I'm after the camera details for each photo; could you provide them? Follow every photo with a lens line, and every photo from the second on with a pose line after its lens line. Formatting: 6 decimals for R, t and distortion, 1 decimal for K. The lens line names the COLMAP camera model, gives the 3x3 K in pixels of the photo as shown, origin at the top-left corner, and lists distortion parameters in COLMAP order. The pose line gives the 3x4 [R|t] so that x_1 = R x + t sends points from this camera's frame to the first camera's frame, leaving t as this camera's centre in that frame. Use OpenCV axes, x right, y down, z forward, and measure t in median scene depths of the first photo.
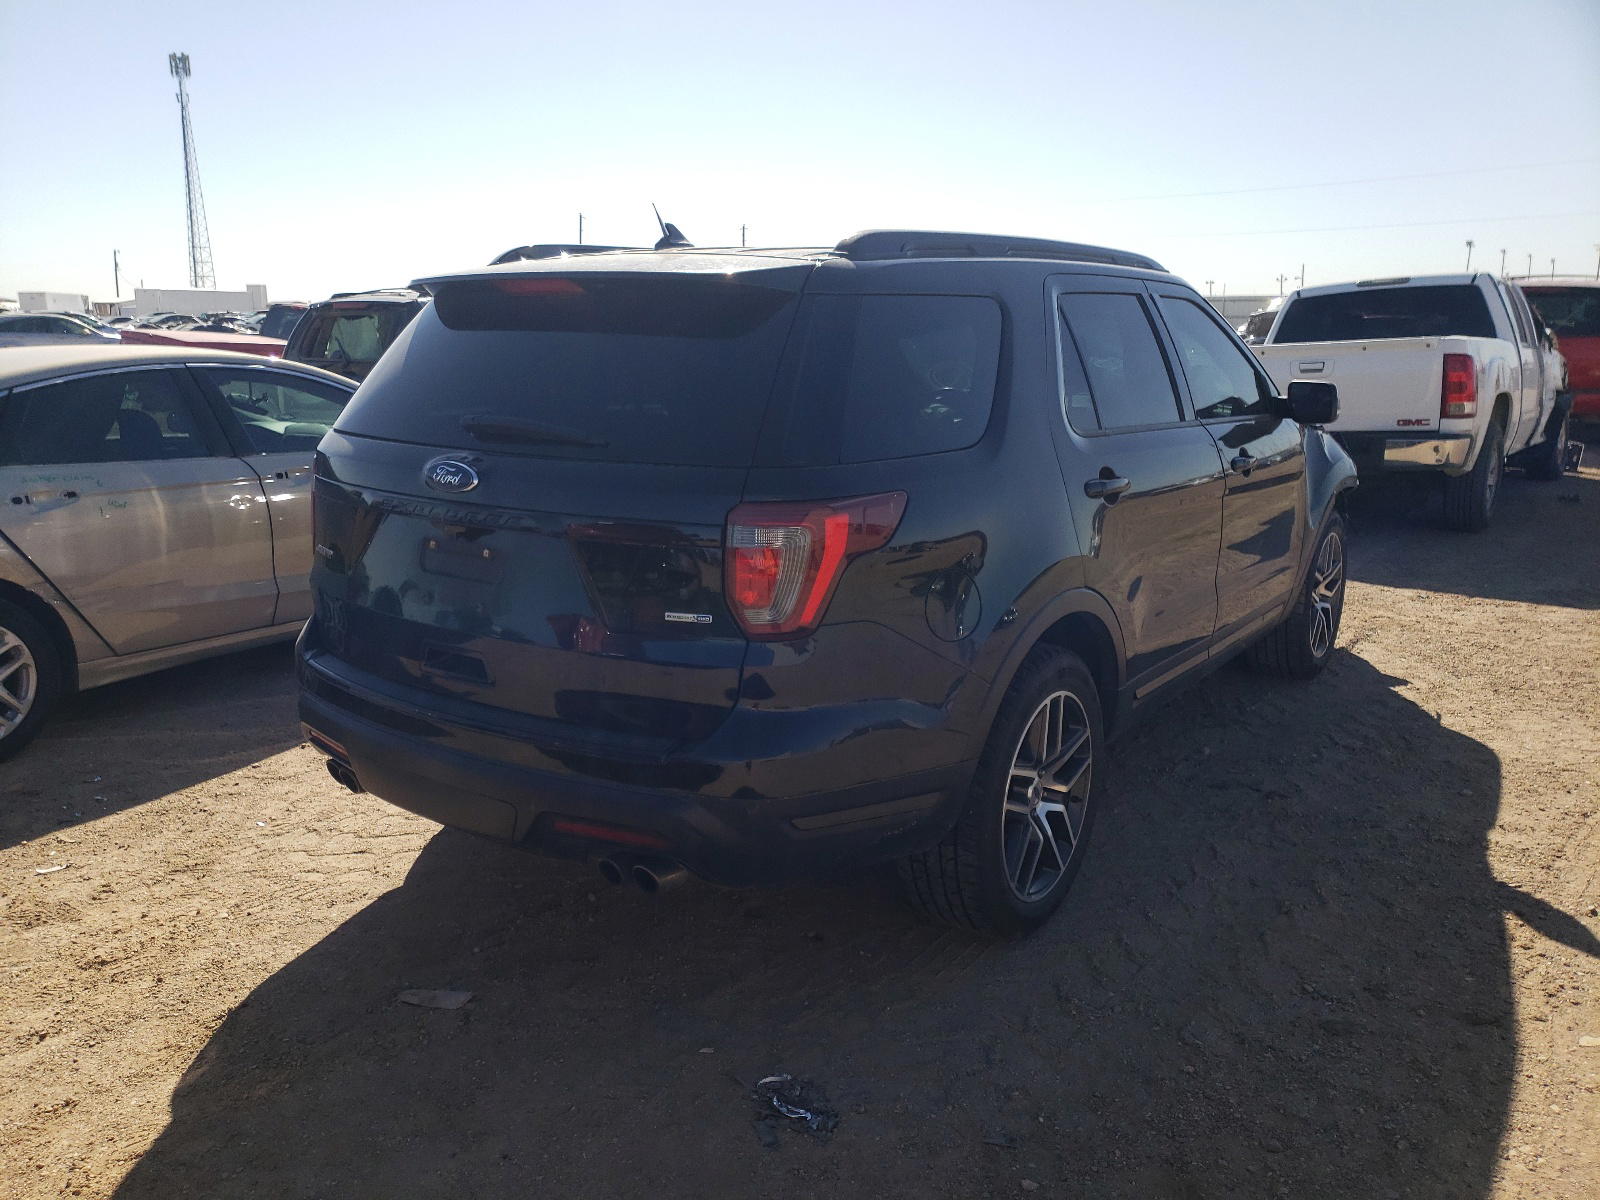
lens RADIAL K [[1311.4, 0, 800.0], [0, 1311.4, 600.0], [0, 0, 1]] dist [0.074138, -0.077255]
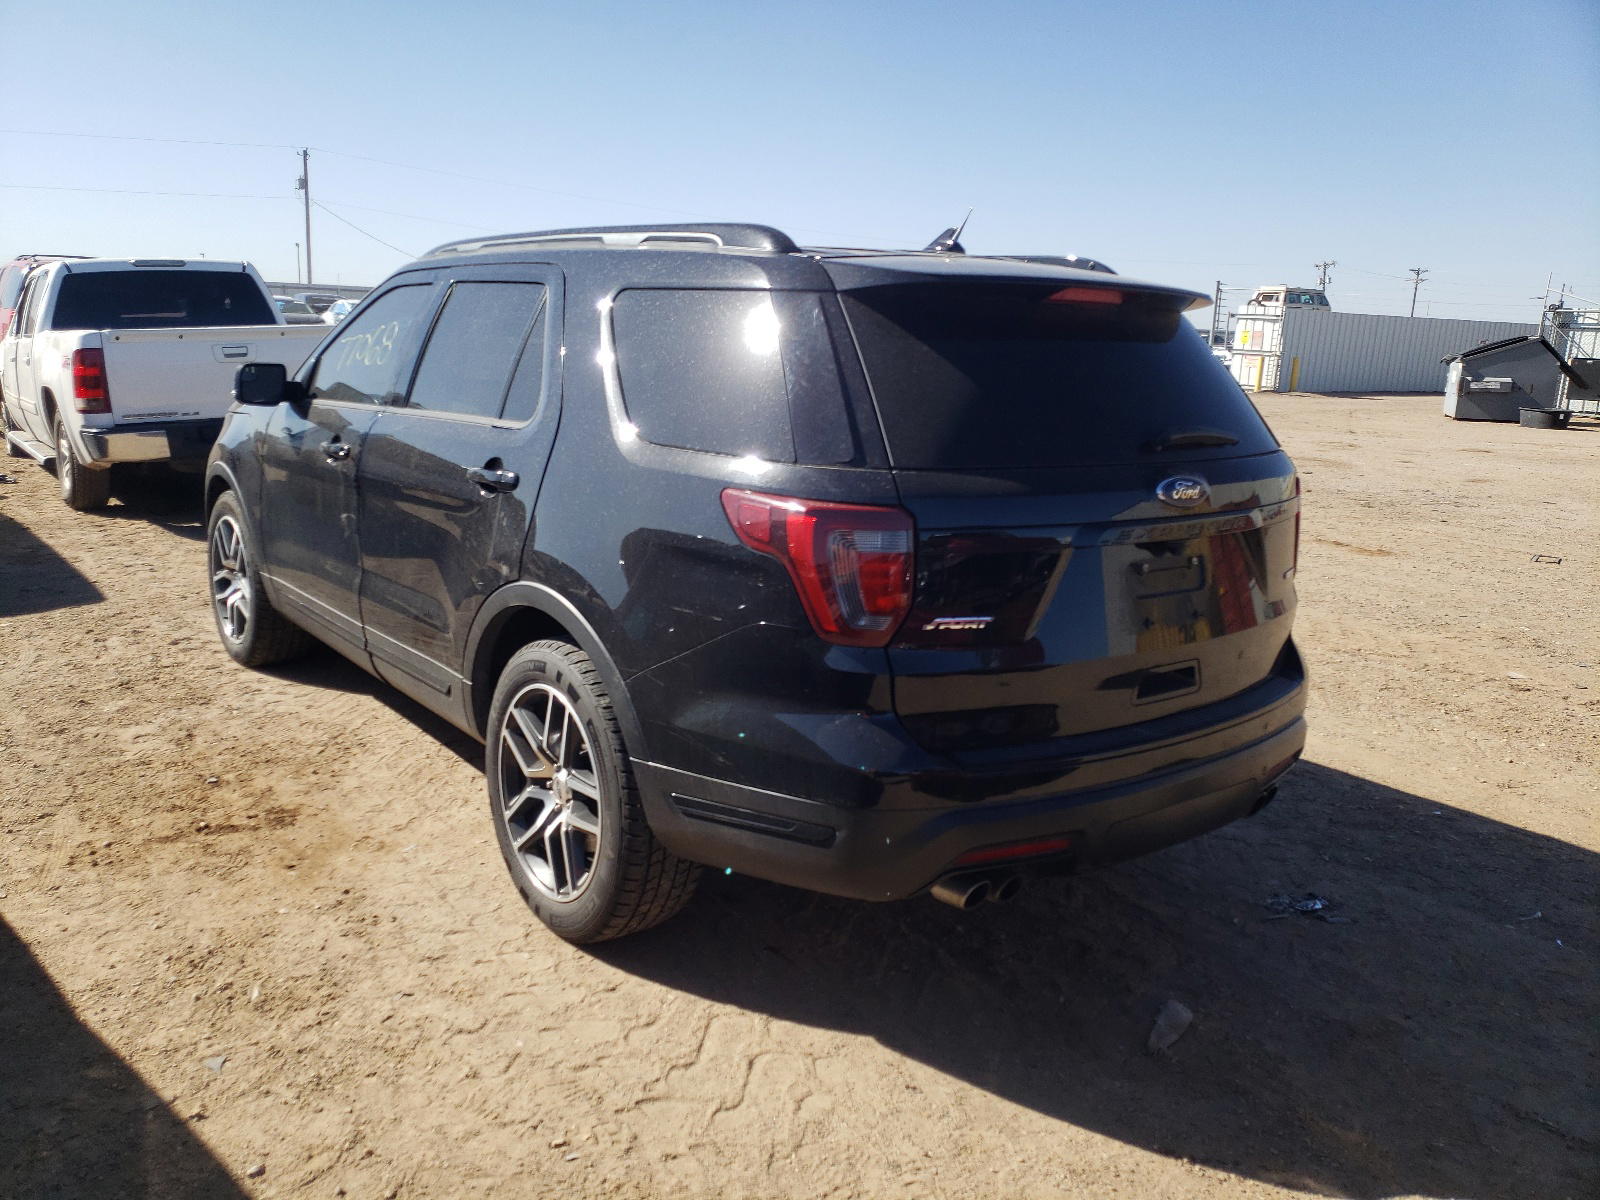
lens RADIAL K [[1311.4, 0, 800.0], [0, 1311.4, 600.0], [0, 0, 1]] dist [0.074138, -0.077255]
pose [[0.223849, -0.175962, 0.958608, -0.472007], [0.172564, 0.975183, 0.138709, -0.063795], [-0.959225, 0.134371, 0.248659, 0.398468]]
